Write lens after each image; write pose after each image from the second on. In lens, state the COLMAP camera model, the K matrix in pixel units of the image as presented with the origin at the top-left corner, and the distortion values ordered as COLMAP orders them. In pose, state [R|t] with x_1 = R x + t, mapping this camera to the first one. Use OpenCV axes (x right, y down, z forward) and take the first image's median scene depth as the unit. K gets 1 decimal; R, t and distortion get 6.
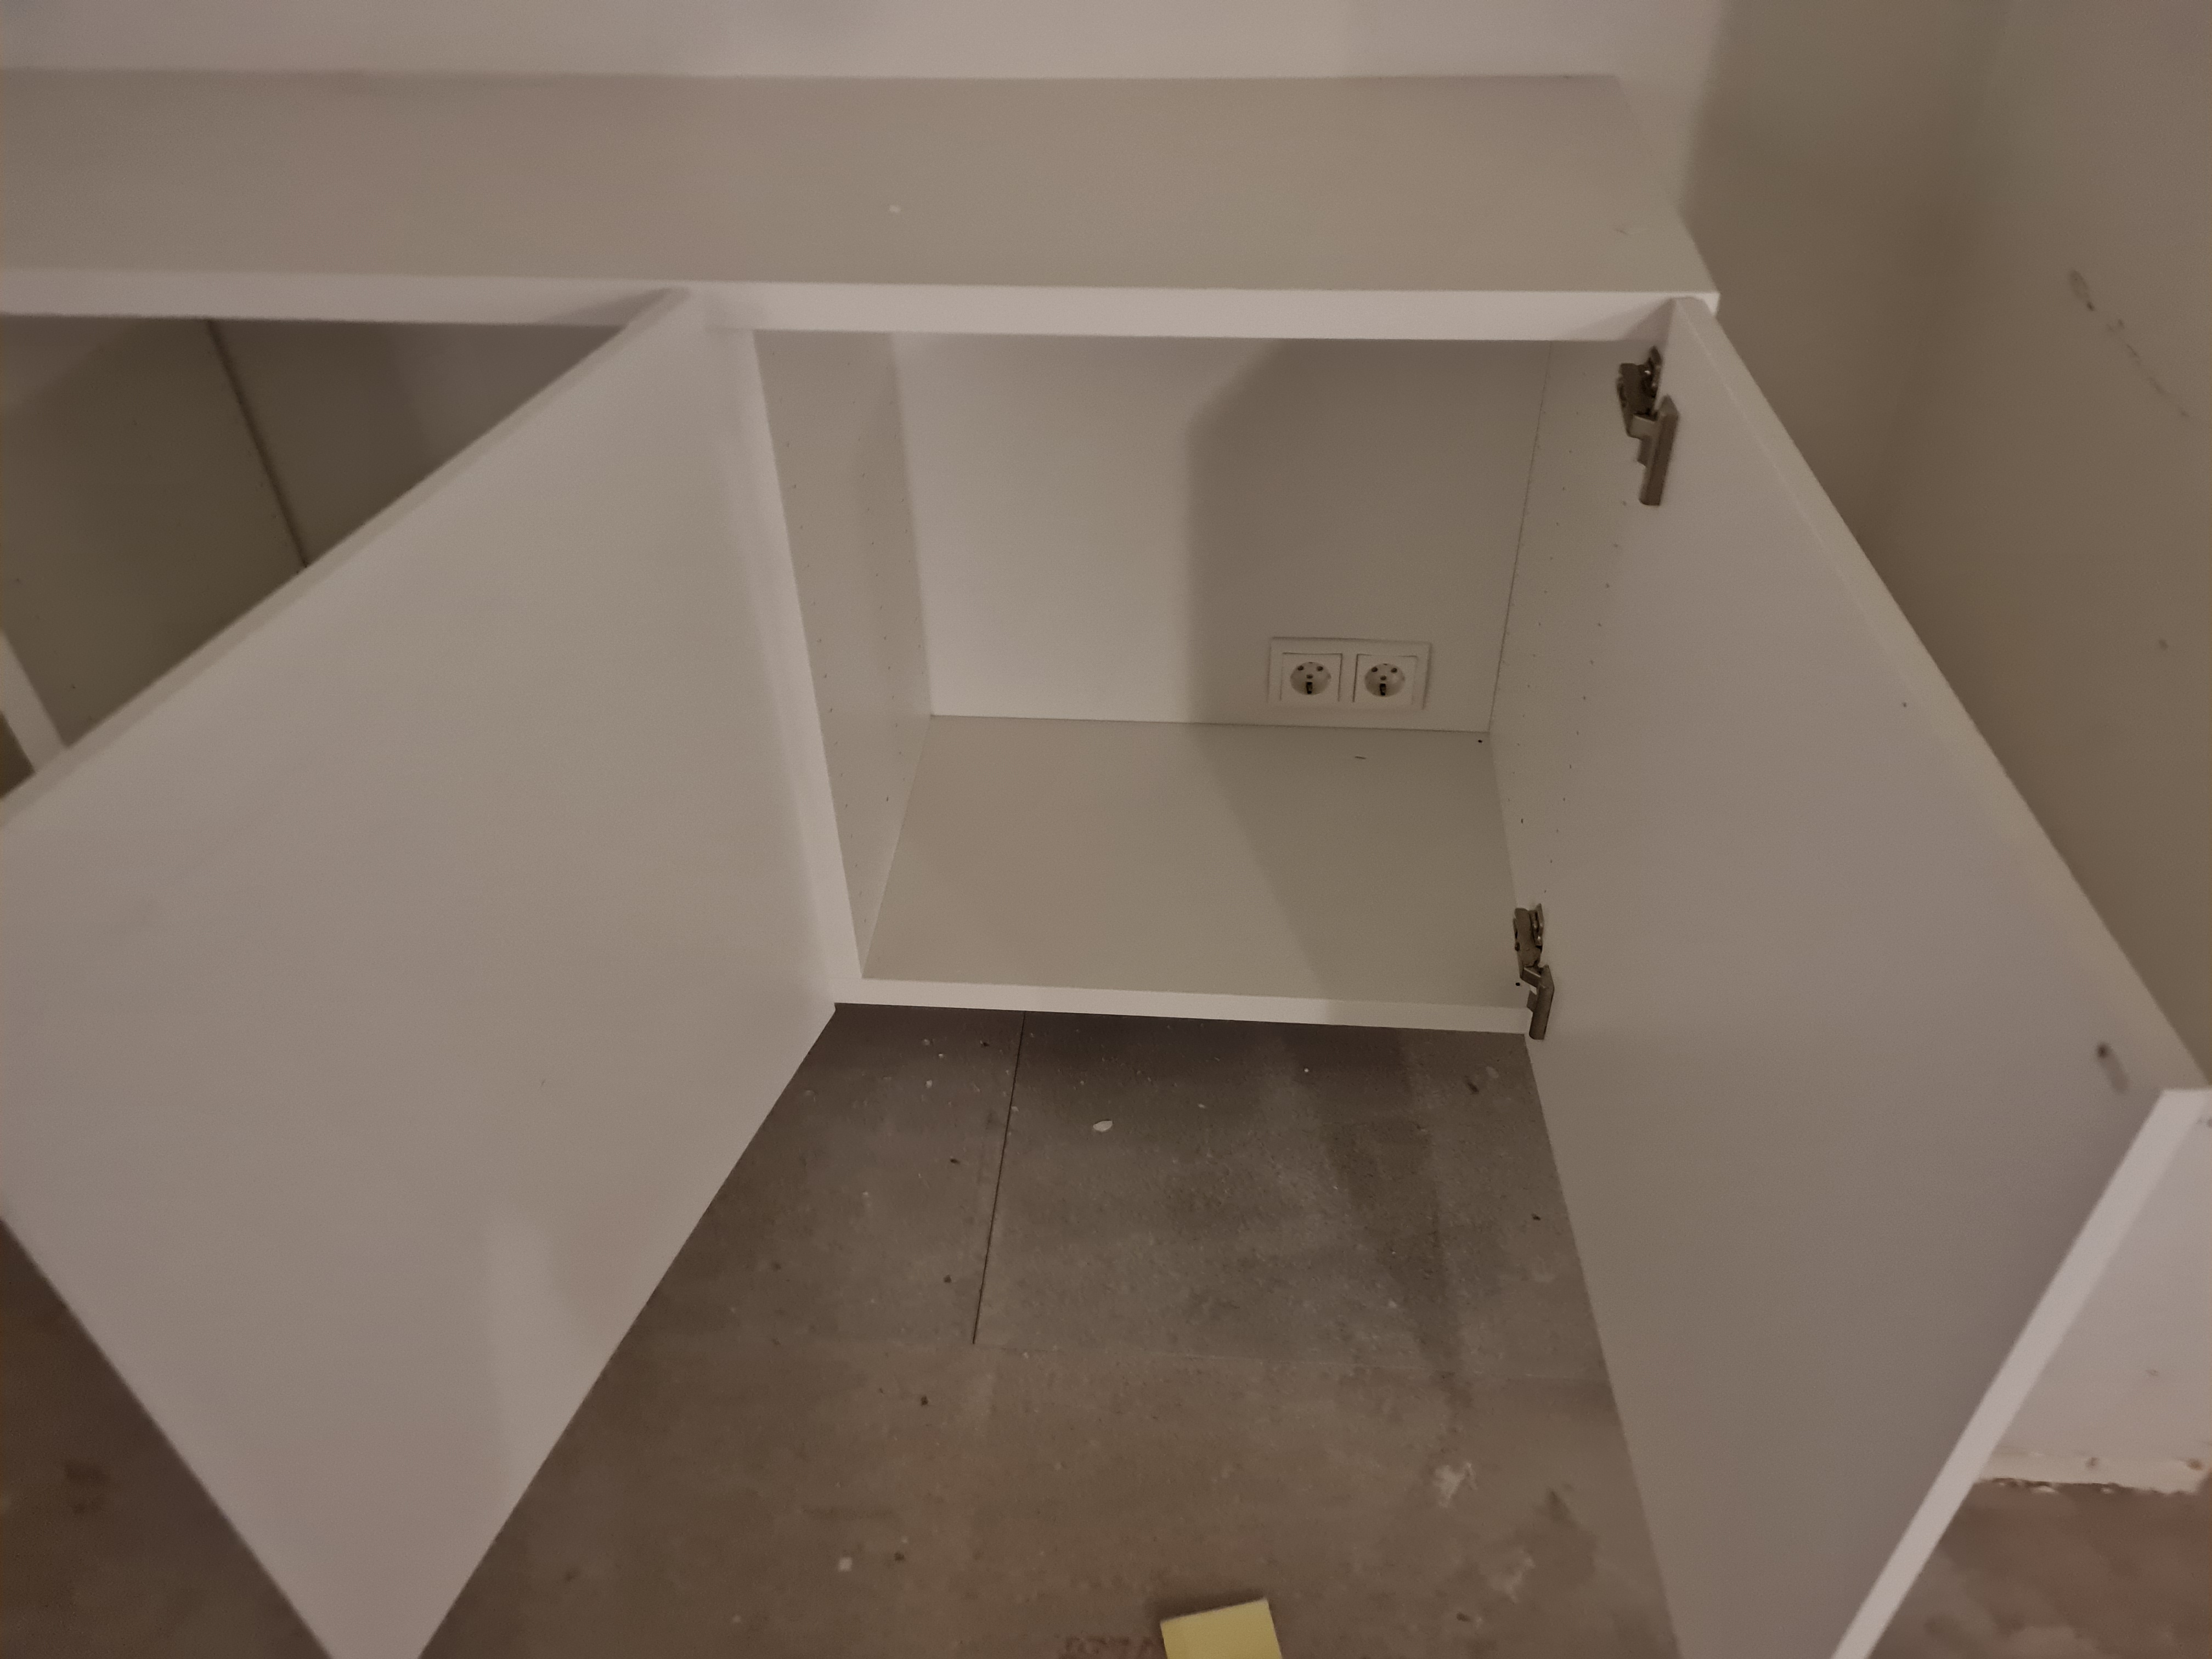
lens RADIAL K [[1699.1, 0, 1106.0], [0, 1699.1, 829.5], [0, 0, 1]] dist [0.049473, -0.051162]
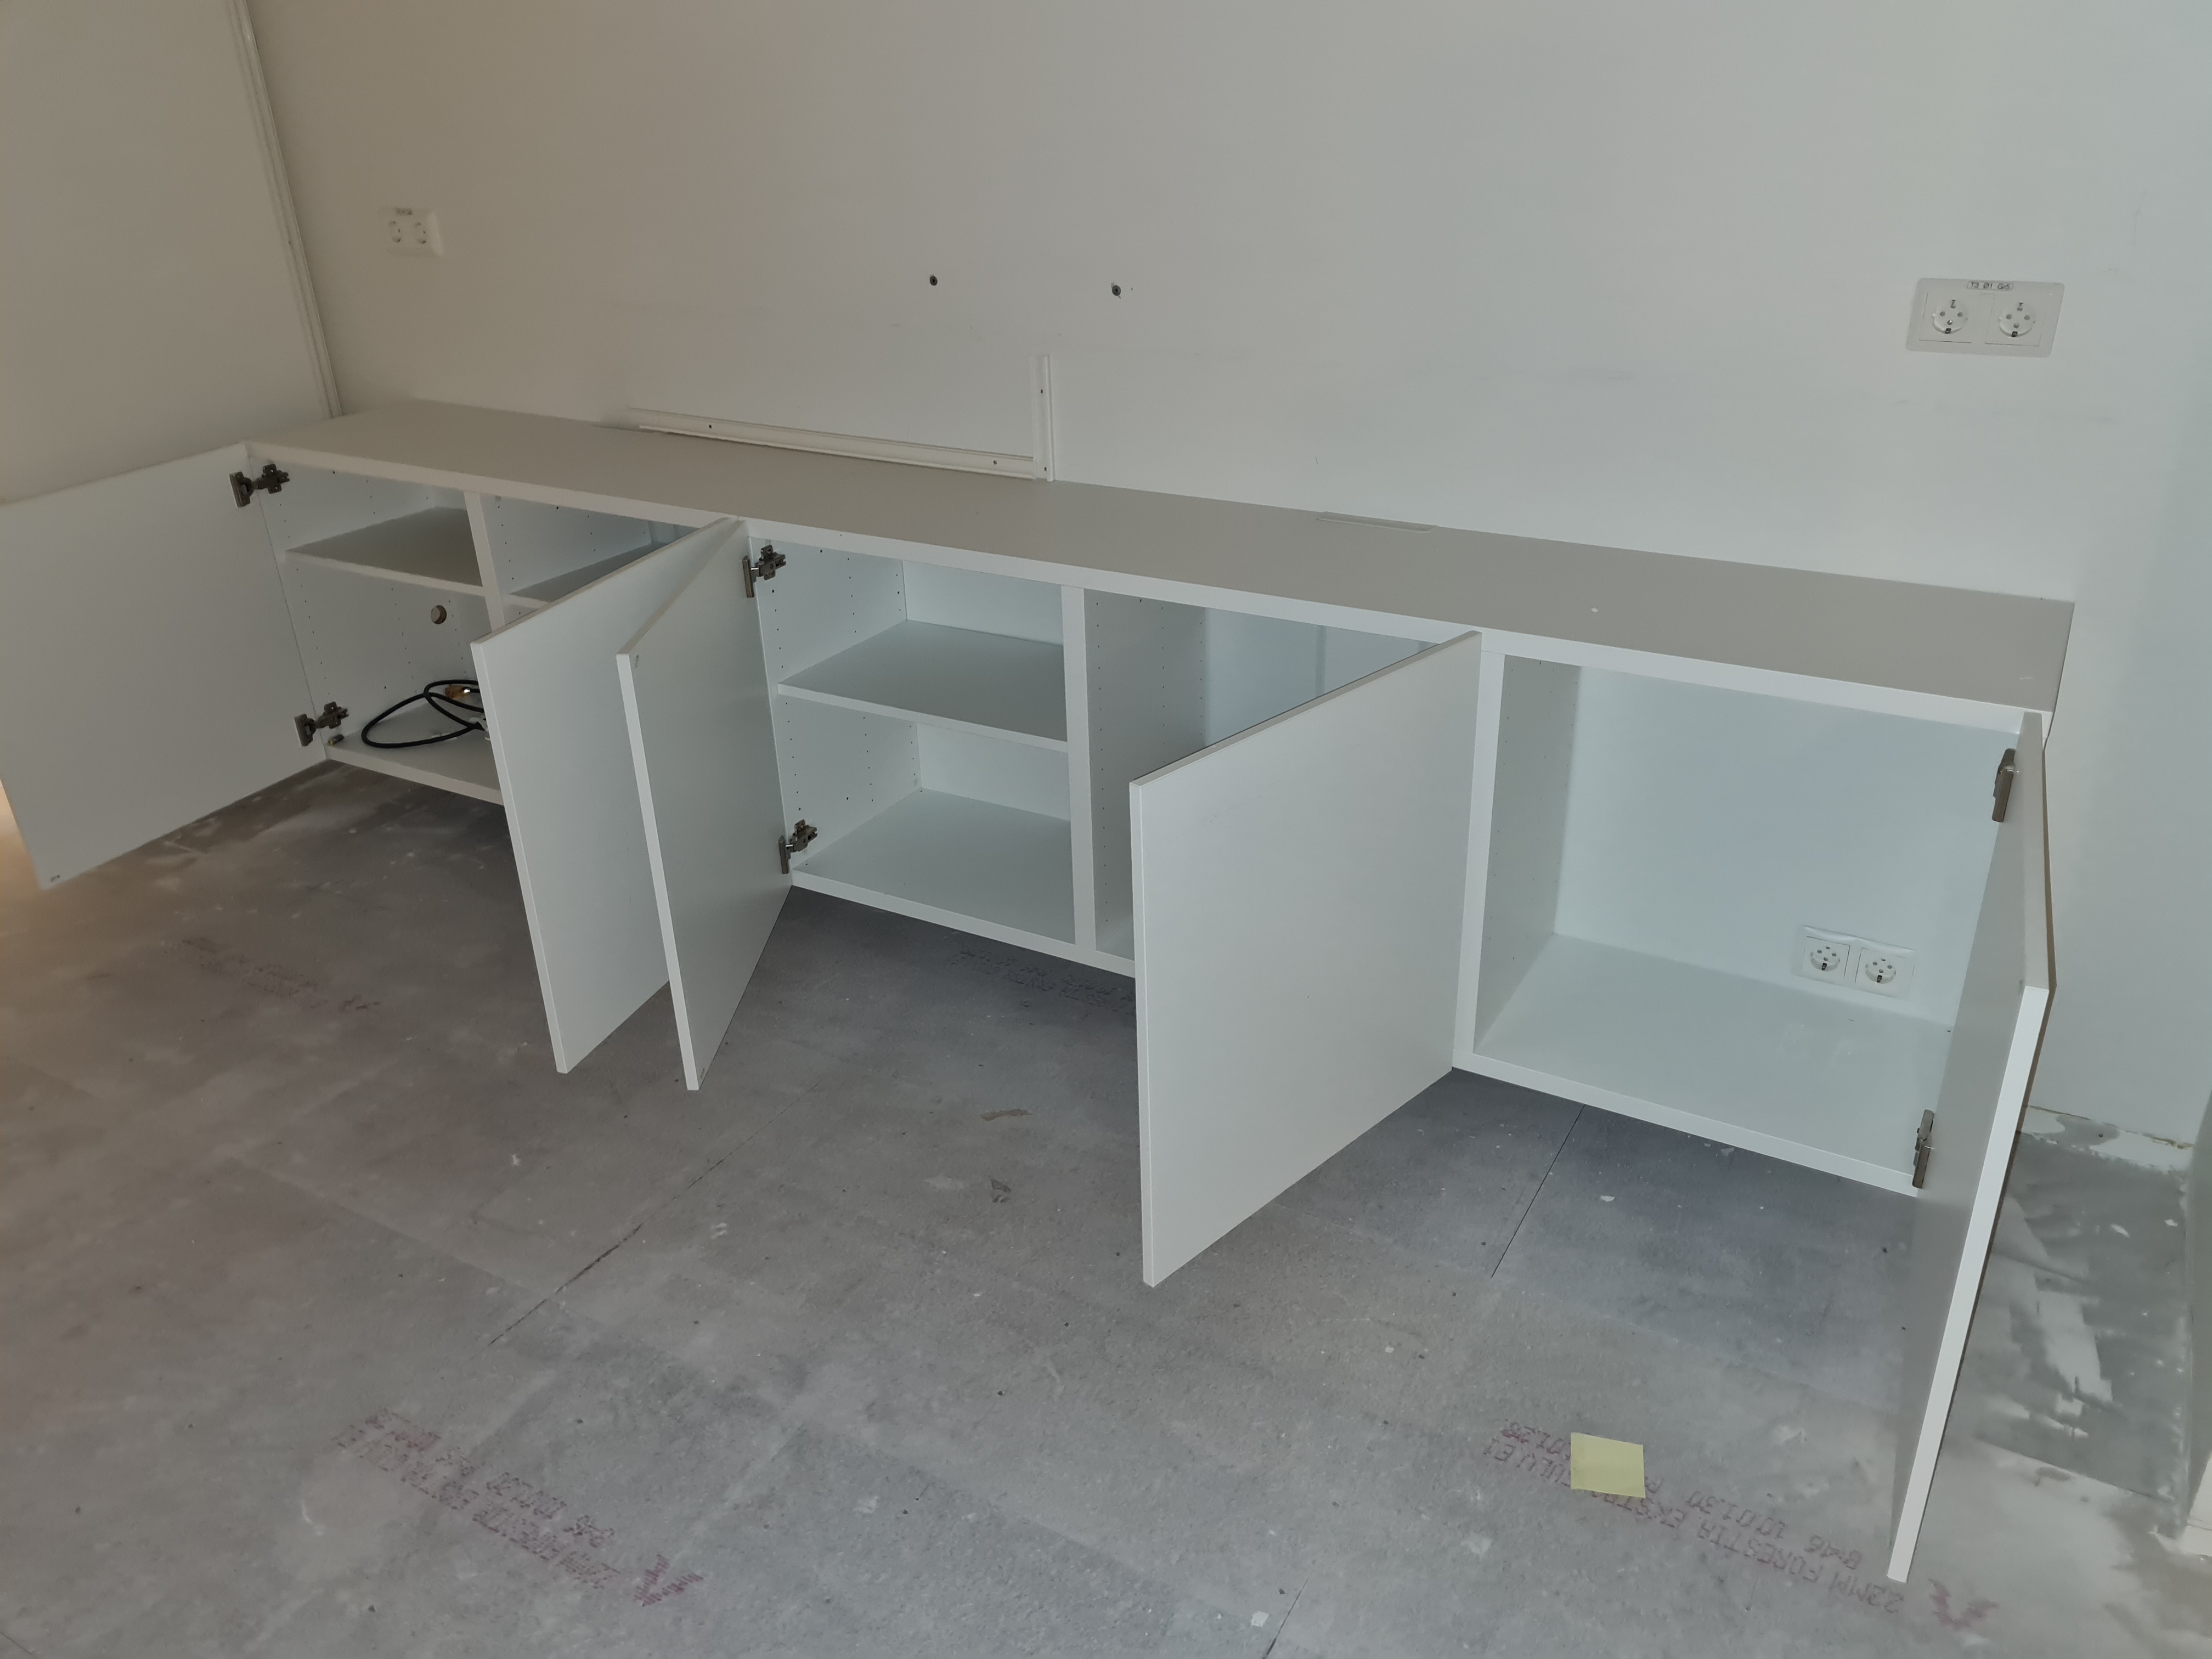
lens RADIAL K [[1699.1, 0, 1106.0], [0, 1699.1, 829.5], [0, 0, 1]] dist [0.049473, -0.051162]
pose [[0.904442, 0.185347, -0.384228, 0.130513], [-0.271854, 0.944527, -0.184293, 0.296122], [0.328755, 0.271137, 0.904657, -0.666826]]
